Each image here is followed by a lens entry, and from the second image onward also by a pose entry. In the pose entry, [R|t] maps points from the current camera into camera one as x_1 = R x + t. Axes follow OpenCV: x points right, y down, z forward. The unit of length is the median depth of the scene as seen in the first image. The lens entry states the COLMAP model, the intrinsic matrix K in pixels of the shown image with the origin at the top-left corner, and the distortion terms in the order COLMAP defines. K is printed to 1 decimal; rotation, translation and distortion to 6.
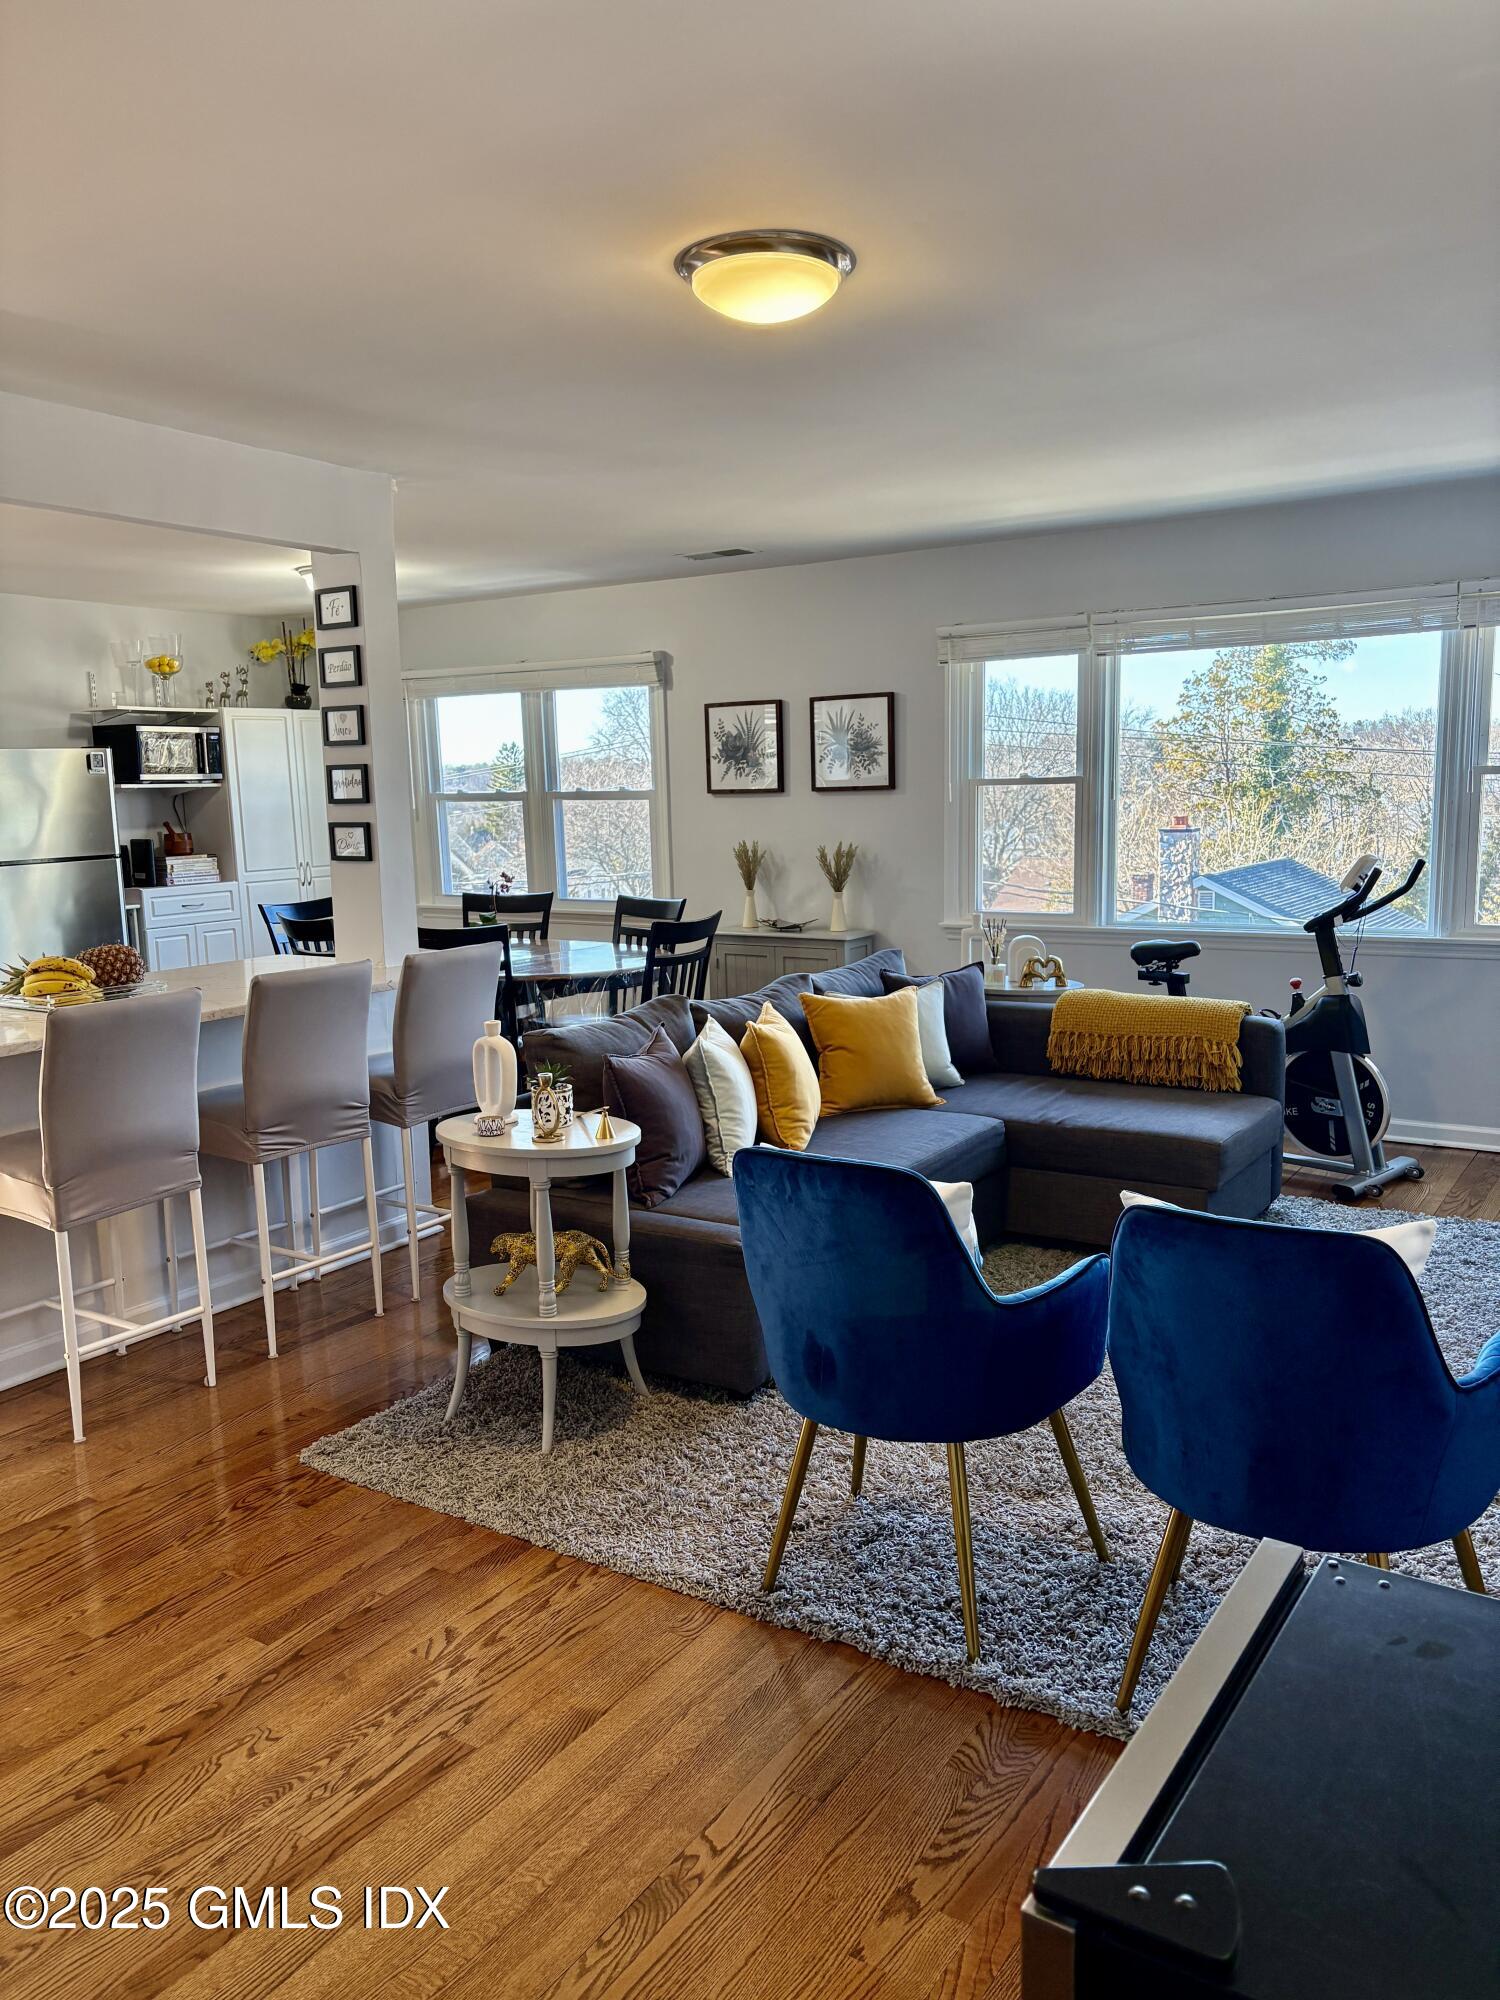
lens RADIAL K [[1507.5, 0, 729.2], [0, 1507.5, 1011.1], [0, 0, 1]] dist [0.056407, -0.064843]
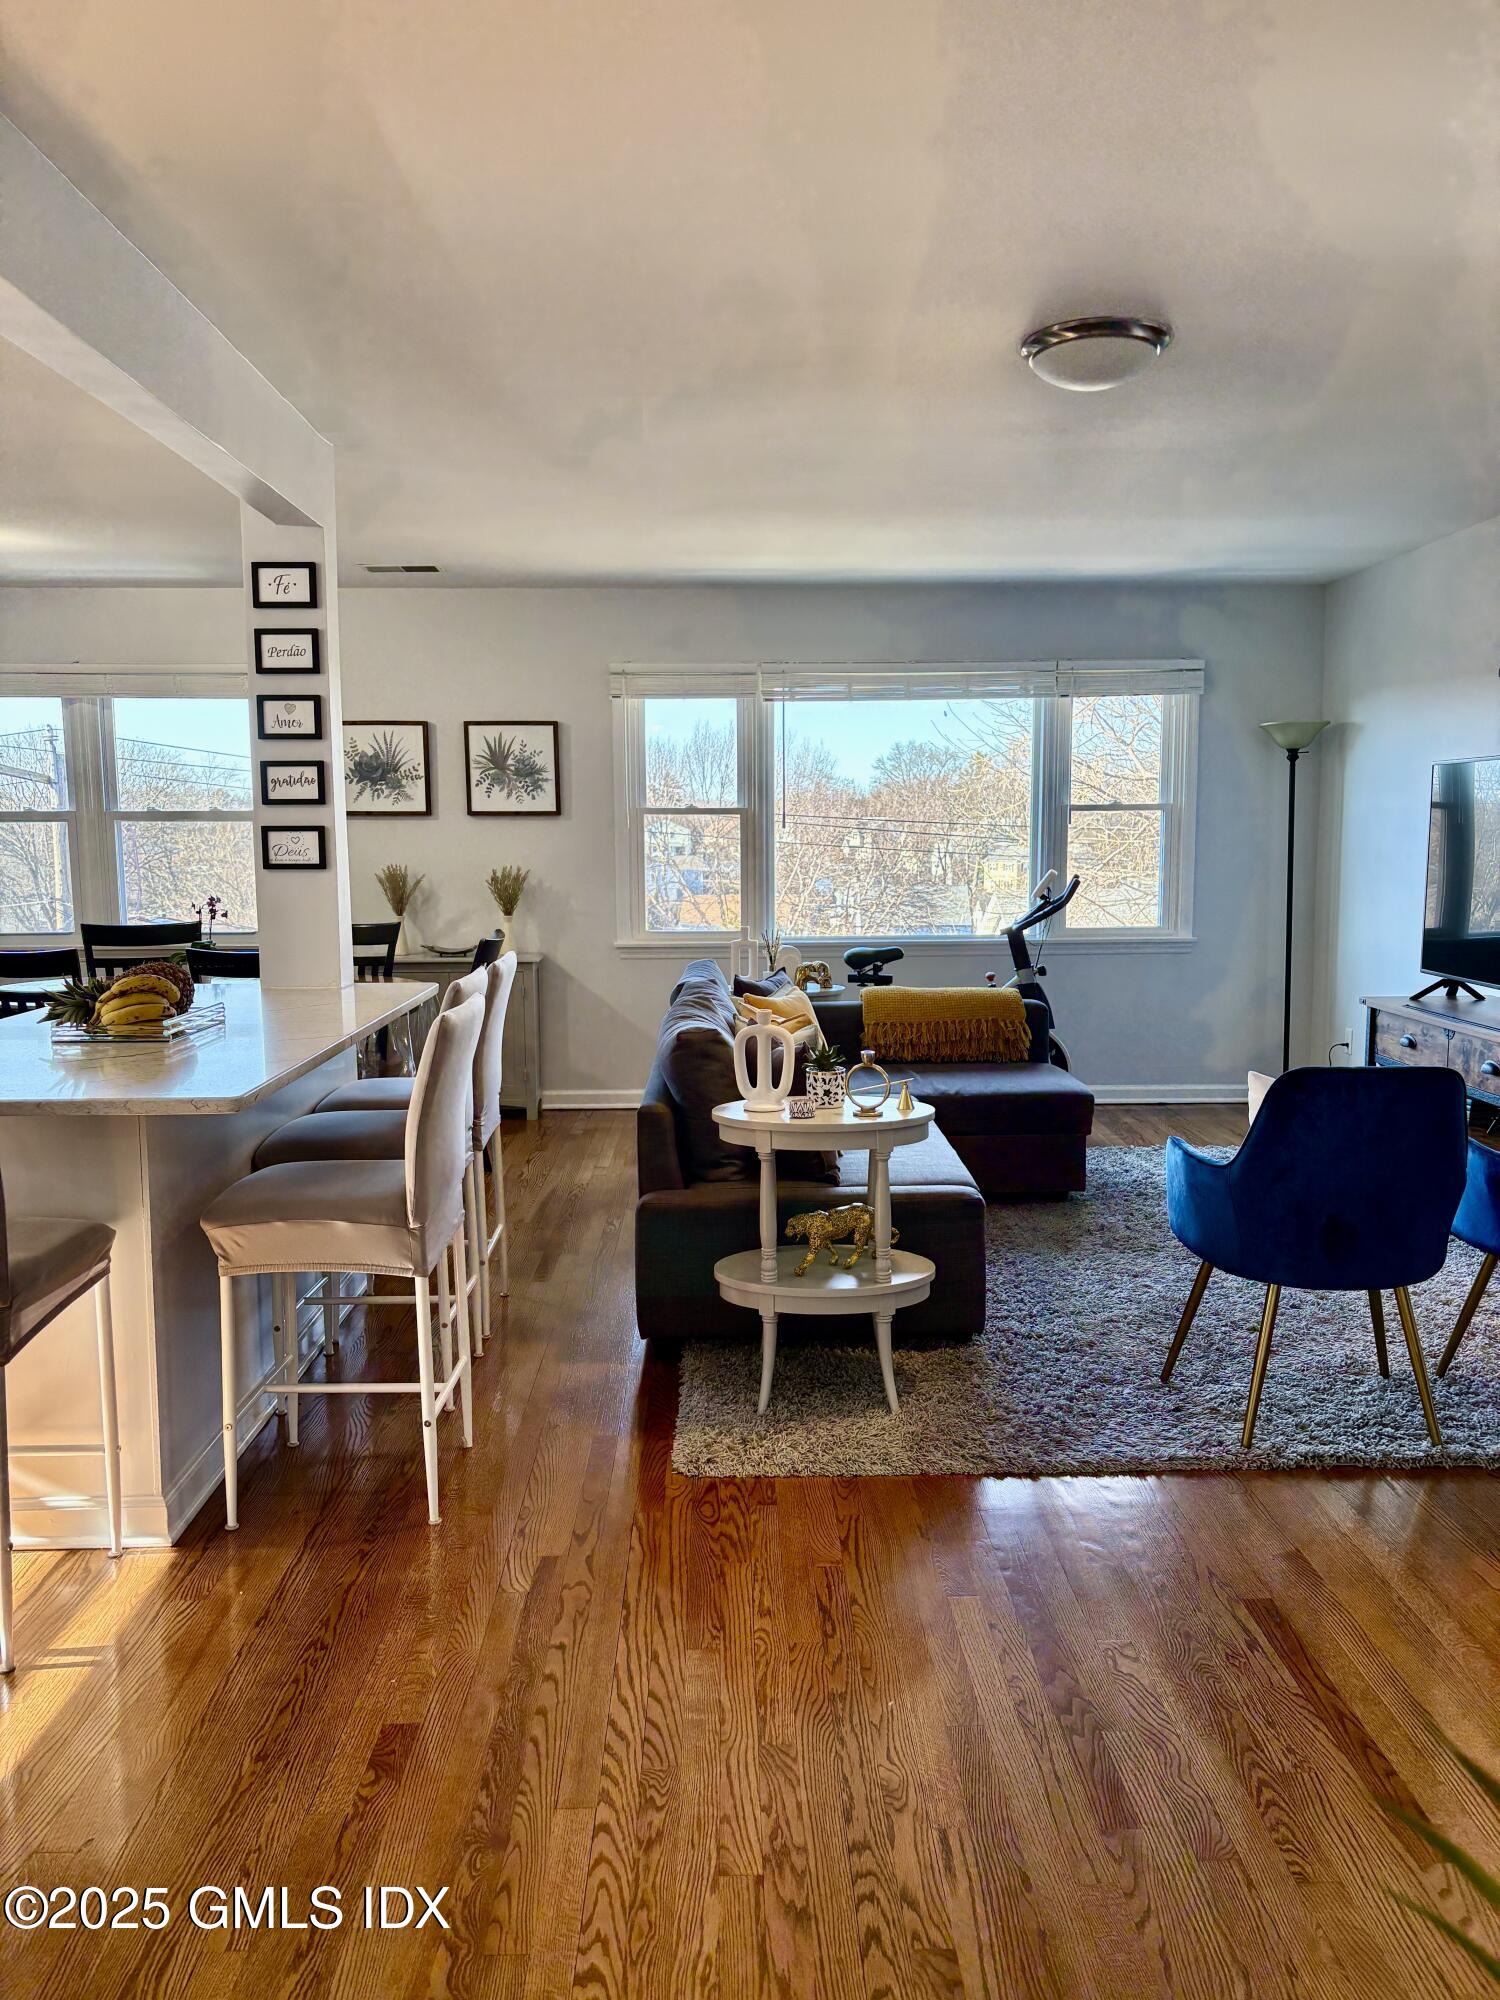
lens RADIAL K [[1505.3, 0, 765.3], [0, 1505.3, 1021.8], [0, 0, 1]] dist [0.050812, -0.065633]
pose [[0.821116, -0.054408, 0.568162, -0.547847], [0.070803, 0.997467, -0.006808, 0.015963], [-0.566353, 0.045818, 0.822888, 0.121182]]
